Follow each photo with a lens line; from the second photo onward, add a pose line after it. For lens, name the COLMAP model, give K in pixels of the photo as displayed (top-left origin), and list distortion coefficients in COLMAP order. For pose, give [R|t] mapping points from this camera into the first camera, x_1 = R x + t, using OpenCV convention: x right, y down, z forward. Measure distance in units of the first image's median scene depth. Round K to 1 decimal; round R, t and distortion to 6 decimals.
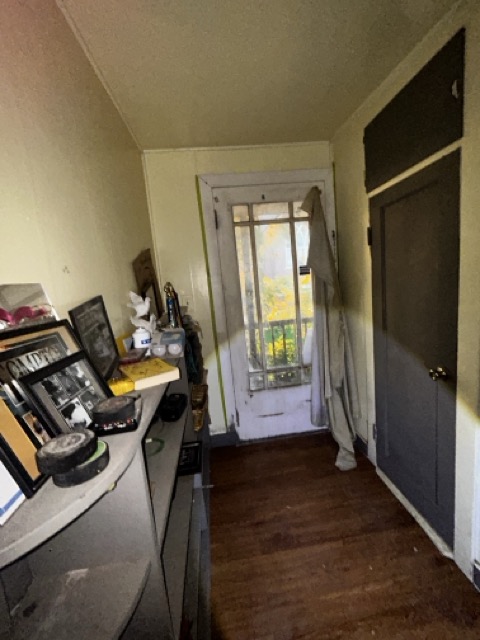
lens RADIAL K [[262.3, 0, 240.0], [0, 262.3, 320.0], [0, 0, 1]] dist [0.000526, 0.000121]
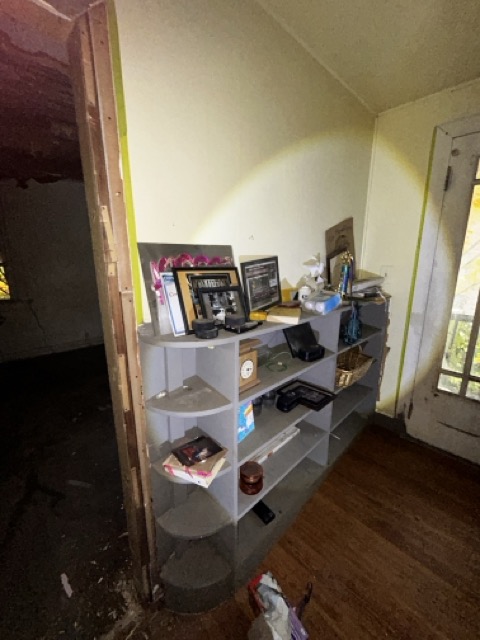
lens RADIAL K [[262.3, 0, 240.0], [0, 262.3, 320.0], [0, 0, 1]] dist [0.000526, 0.000121]
pose [[0.611834, 0.268963, -0.743854, 0.280097], [-0.174677, 0.963139, 0.204578, -0.009273], [0.771458, 0.004767, 0.636262, -0.036156]]
